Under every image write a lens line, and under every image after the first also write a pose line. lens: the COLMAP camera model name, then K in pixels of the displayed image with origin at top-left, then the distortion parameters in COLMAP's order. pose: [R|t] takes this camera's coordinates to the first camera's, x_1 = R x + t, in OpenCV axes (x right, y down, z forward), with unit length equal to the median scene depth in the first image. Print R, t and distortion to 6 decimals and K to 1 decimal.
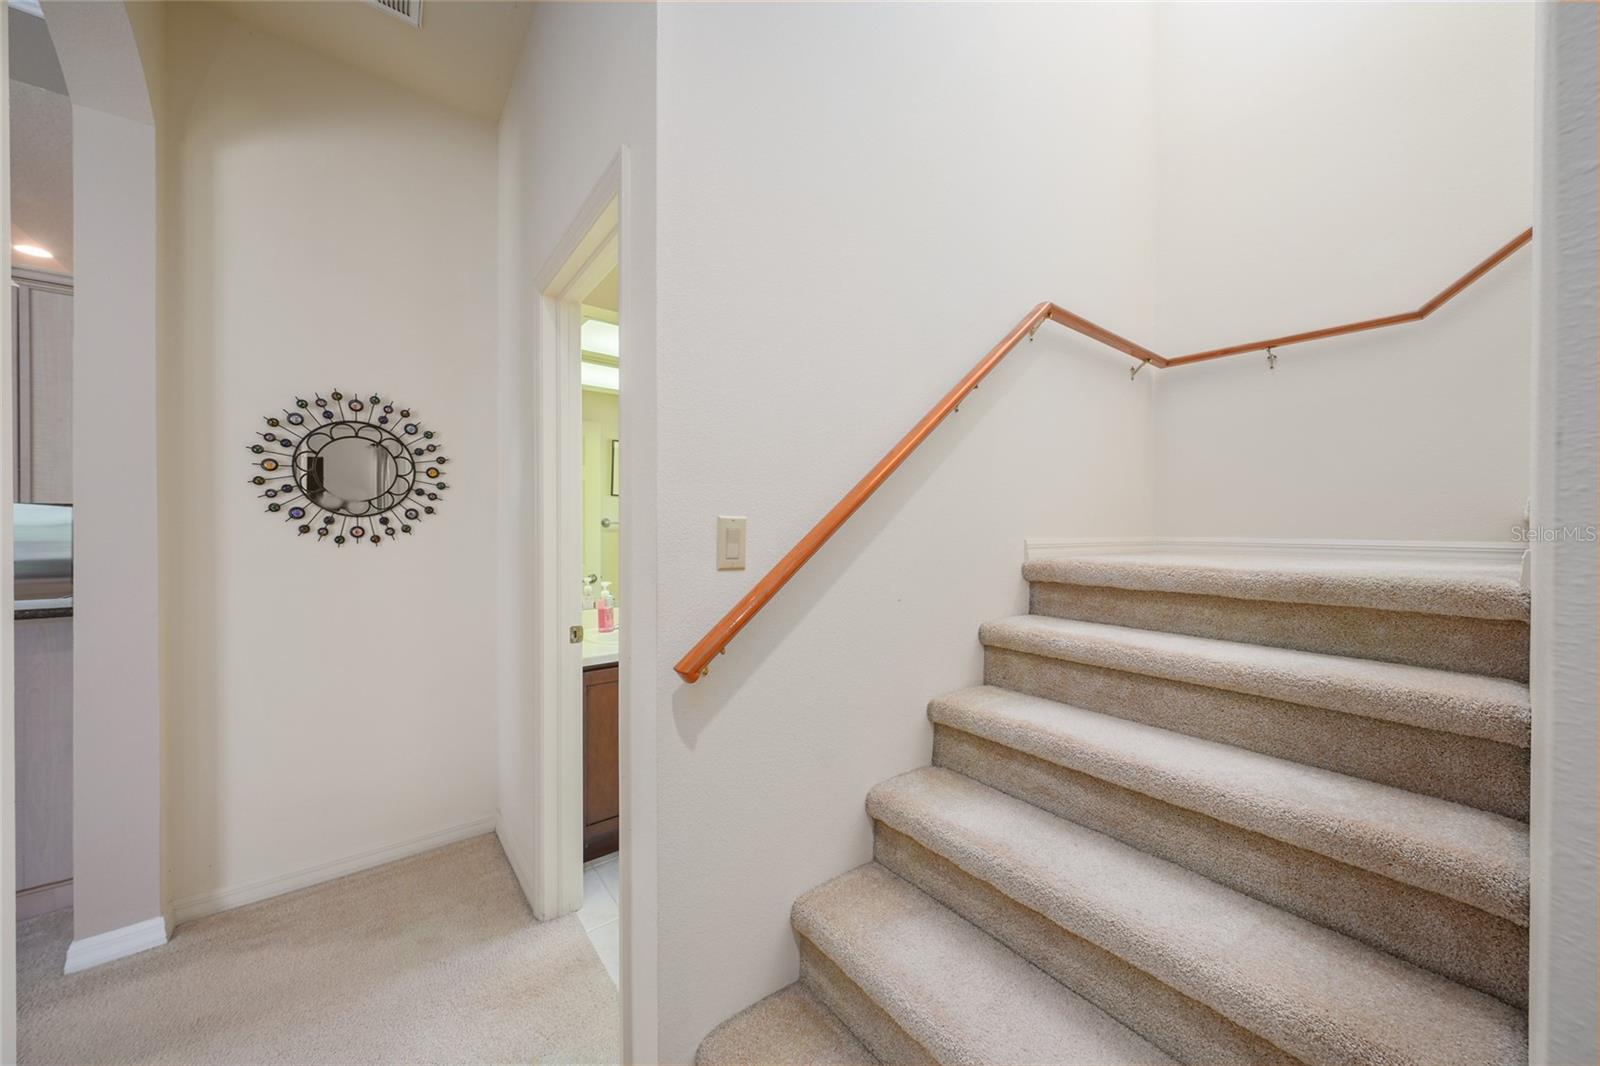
lens RADIAL K [[577.5, 0, 805.3], [0, 577.5, 533.2], [0, 0, 1]] dist [0.001848, -0.000460]
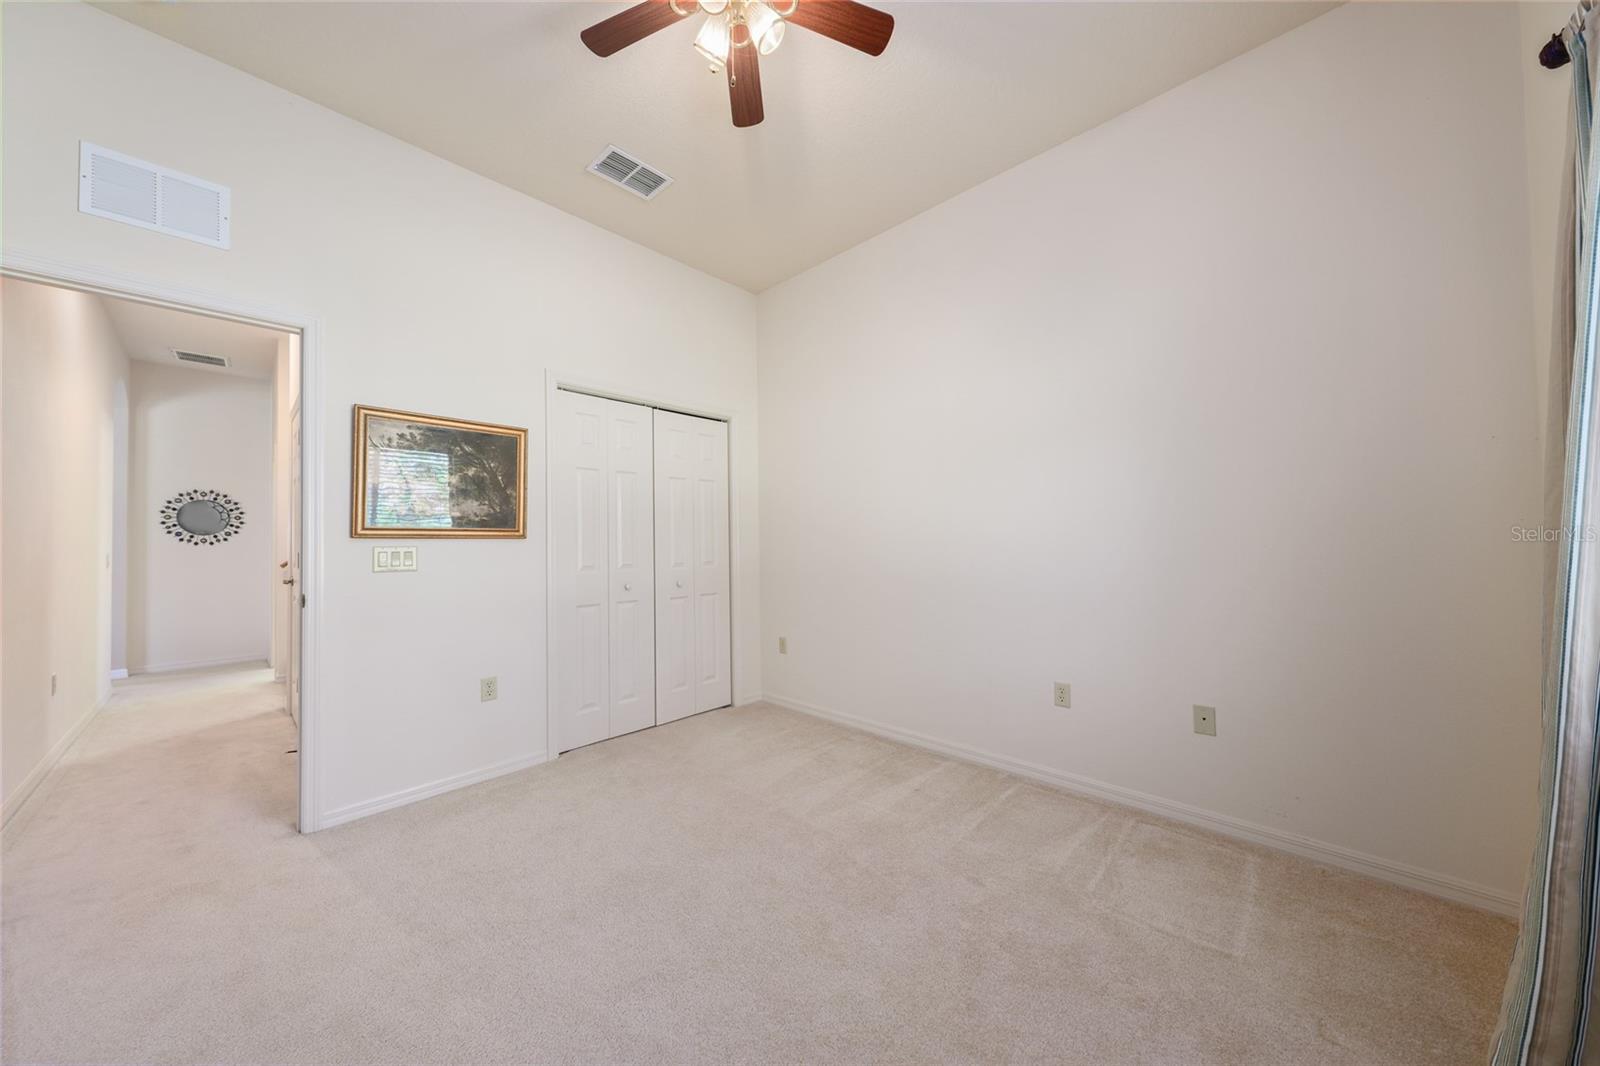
lens RADIAL K [[543.1, 0, 796.7], [0, 543.1, 531.9], [0, 0, 1]] dist [0.000500, -0.000380]
pose [[0.985523, 0.000291, 0.169543, 1.541687], [0.001661, 0.999934, -0.011369, -0.009981], [-0.169535, 0.011486, 0.985457, -1.991619]]
